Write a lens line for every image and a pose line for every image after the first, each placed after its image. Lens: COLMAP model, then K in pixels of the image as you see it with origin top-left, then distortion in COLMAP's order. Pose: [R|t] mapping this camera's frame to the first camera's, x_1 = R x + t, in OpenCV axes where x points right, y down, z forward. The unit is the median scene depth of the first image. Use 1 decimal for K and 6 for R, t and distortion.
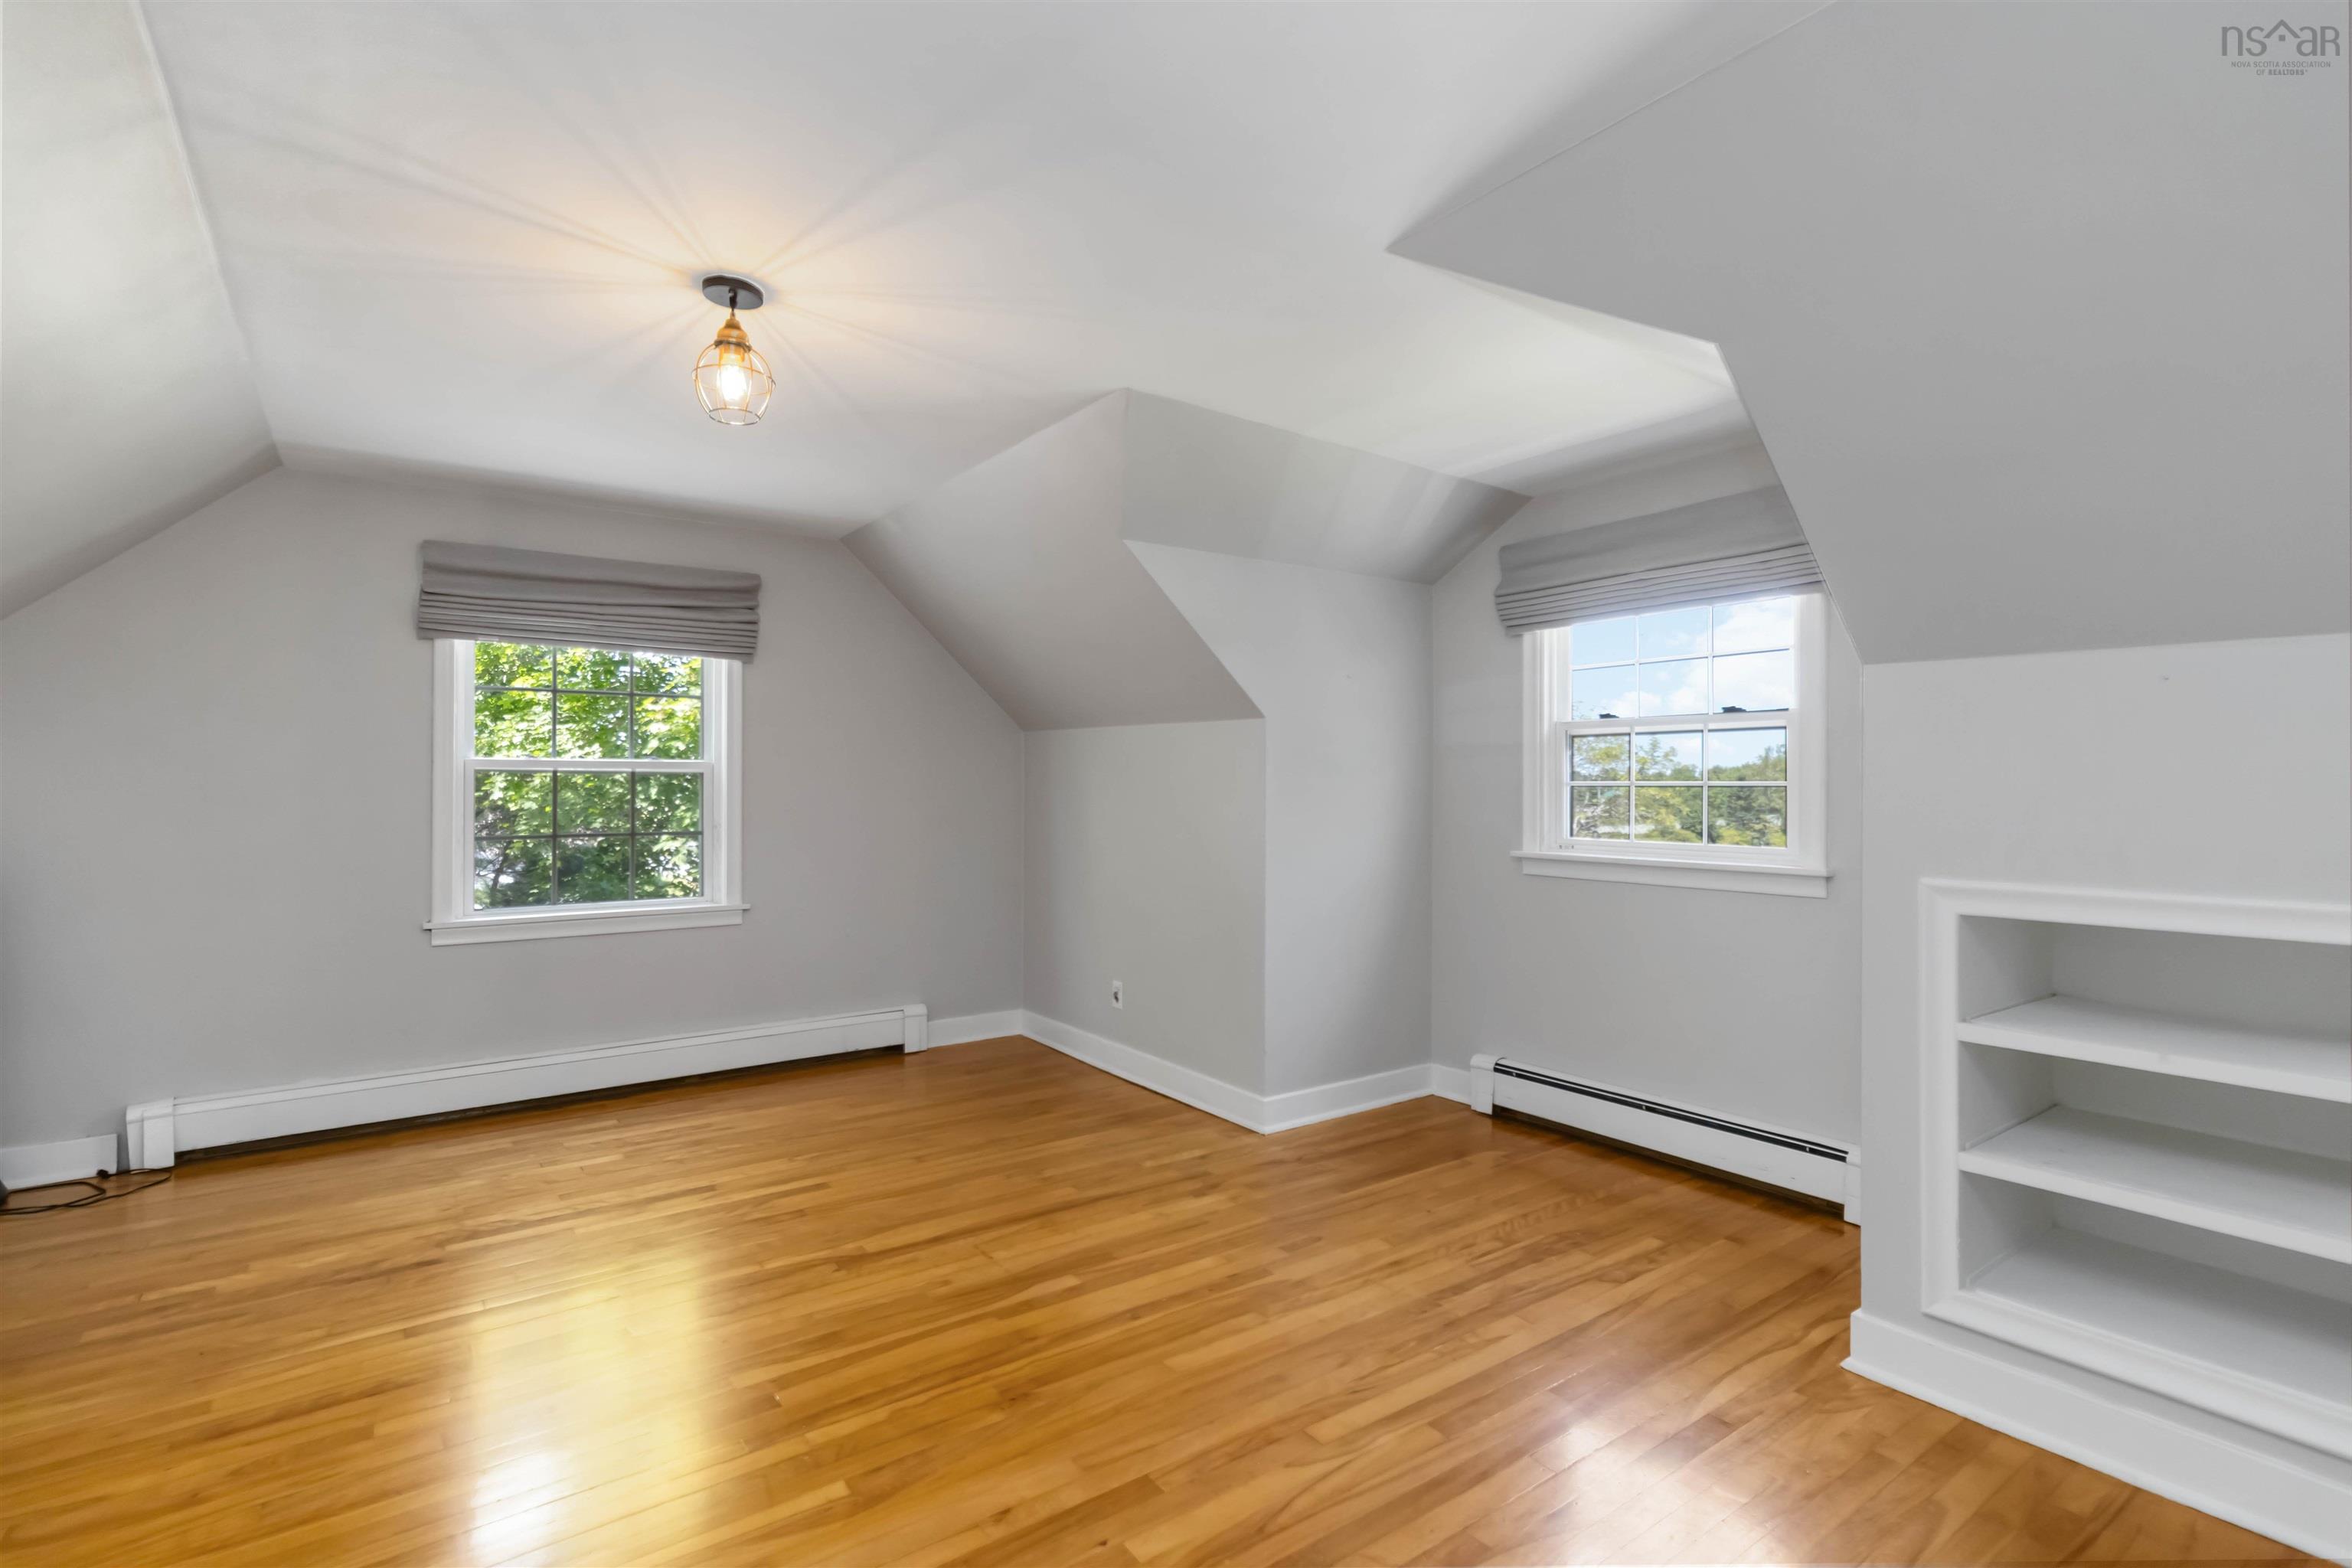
lens RADIAL K [[1099.7, 0, 1174.9], [0, 1099.7, 761.1], [0, 0, 1]] dist [0.003957, 0.000624]
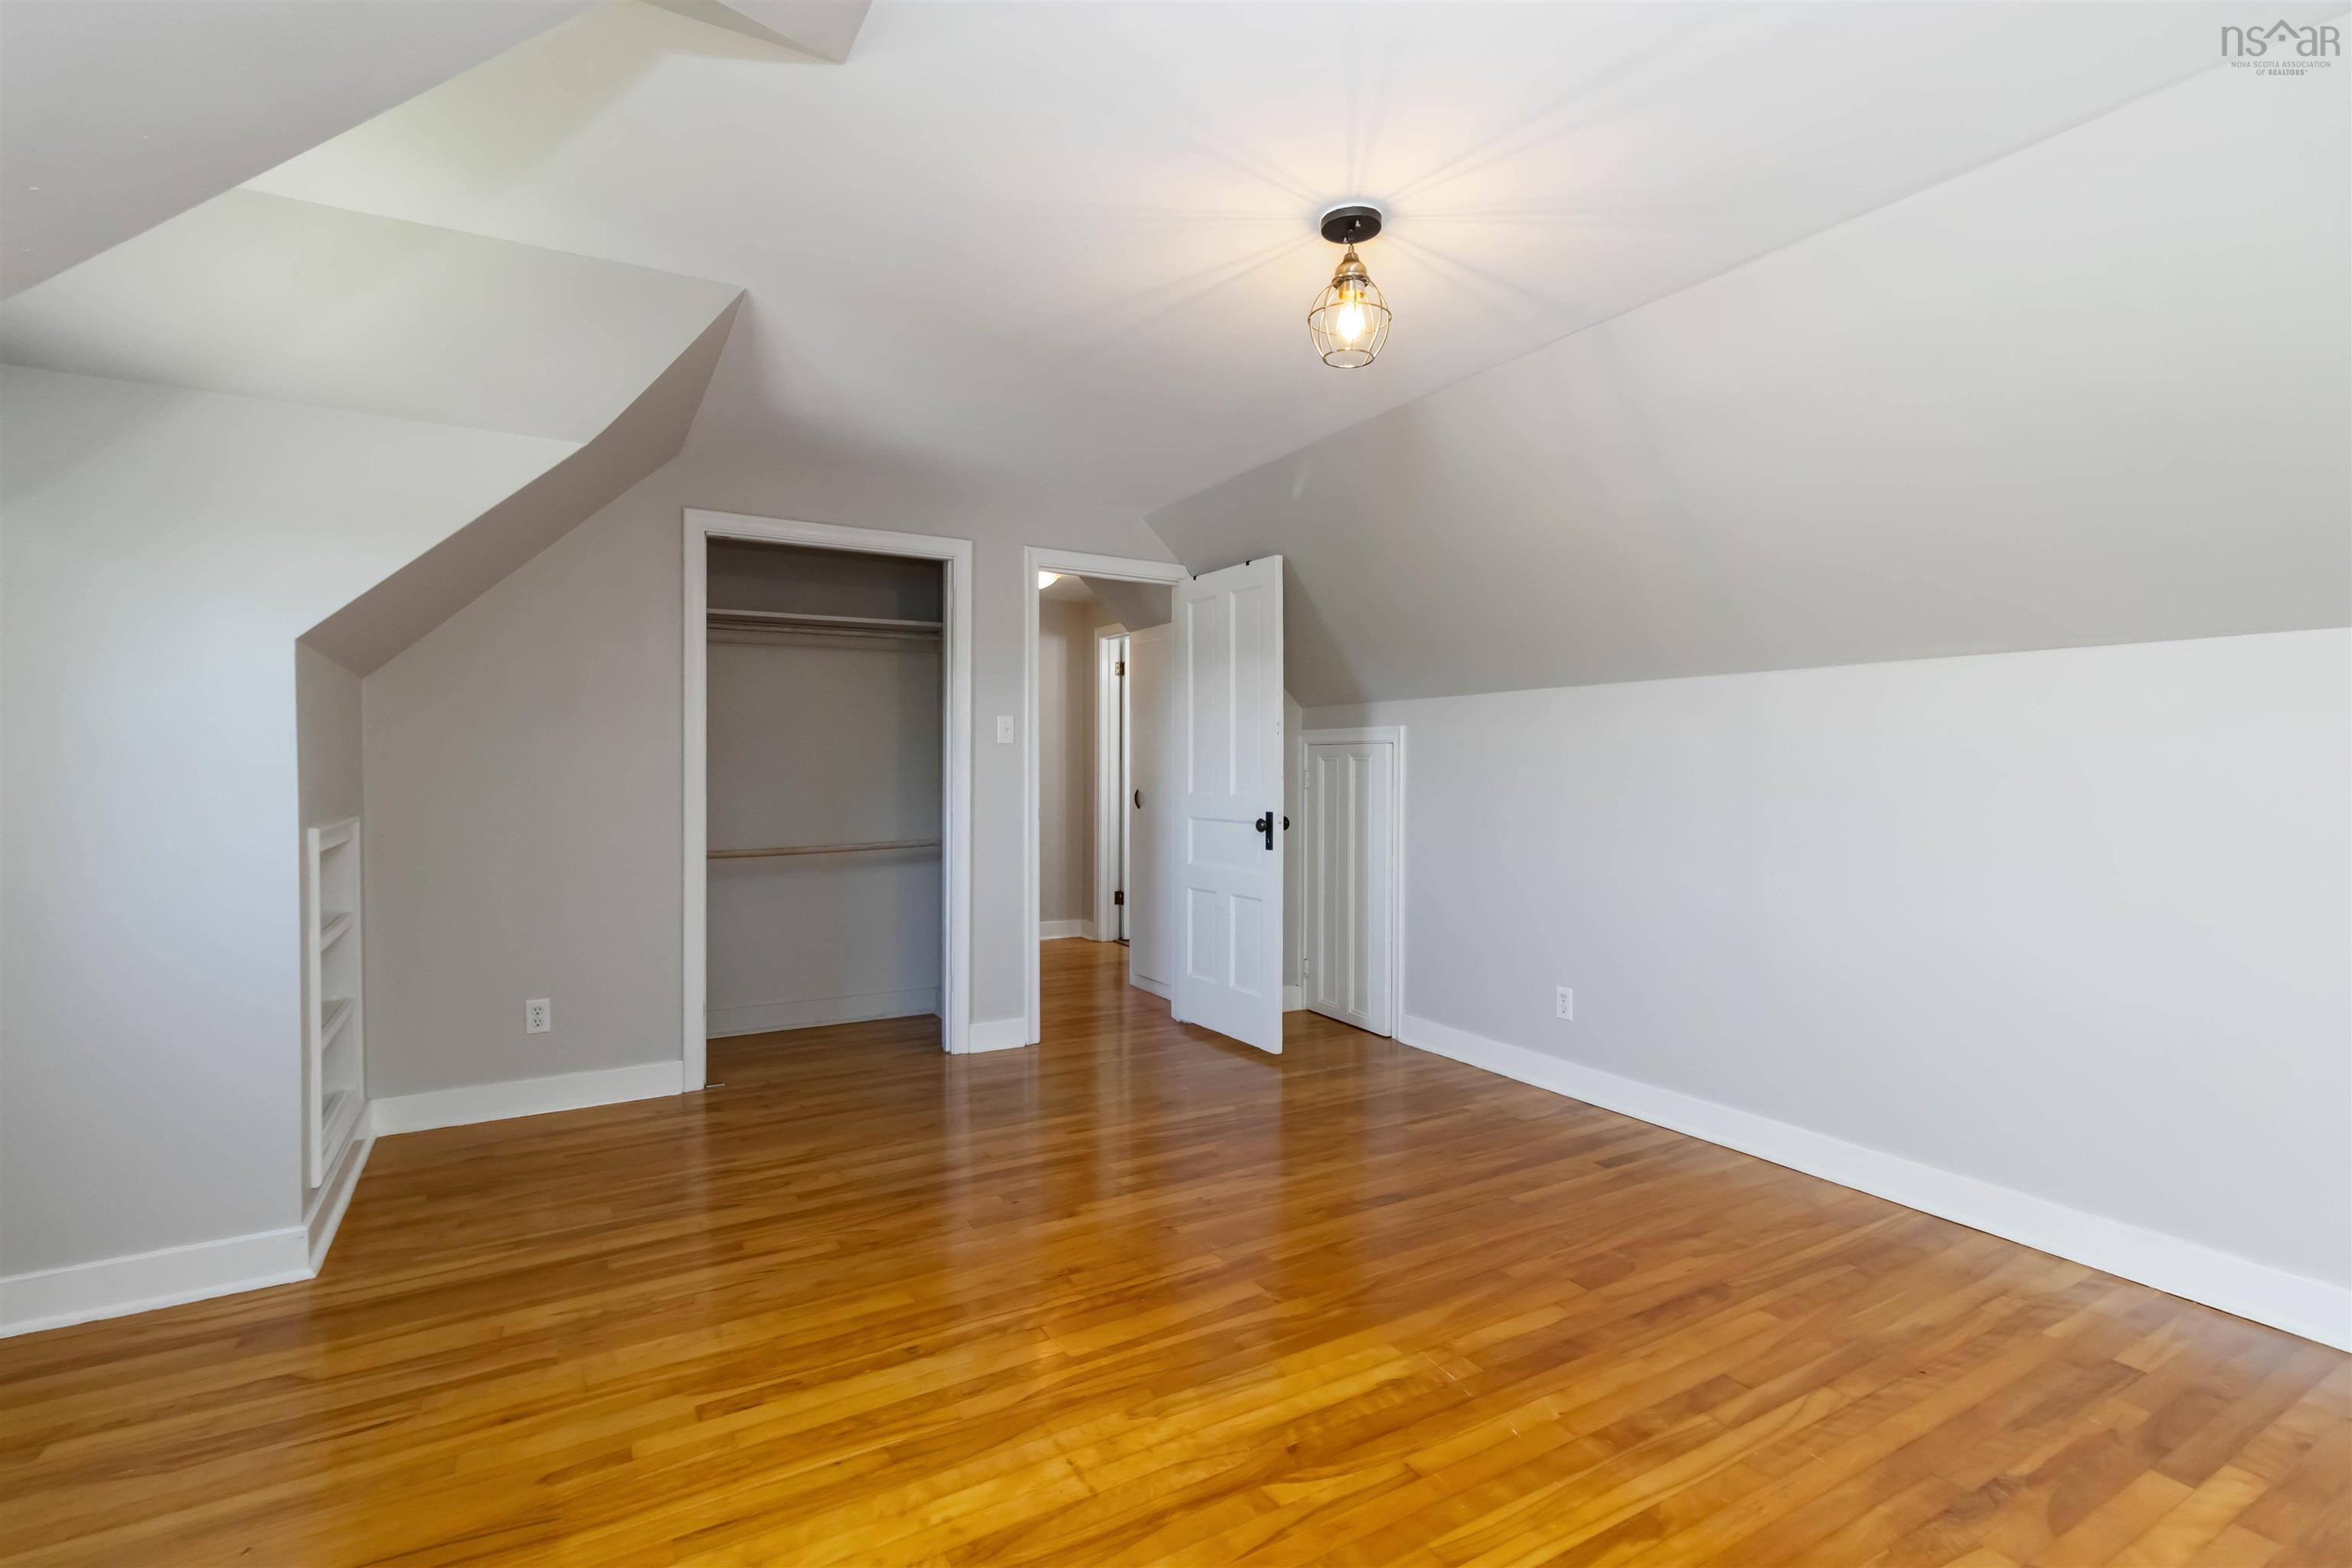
lens RADIAL K [[1099.7, 0, 1174.9], [0, 1099.7, 761.1], [0, 0, 1]] dist [0.003957, 0.000624]
pose [[-0.995295, -0.002285, 0.096867, -0.194108], [-0.004303, 0.999778, -0.020624, 0.028239], [-0.096798, -0.020944, -0.995084, 1.096007]]
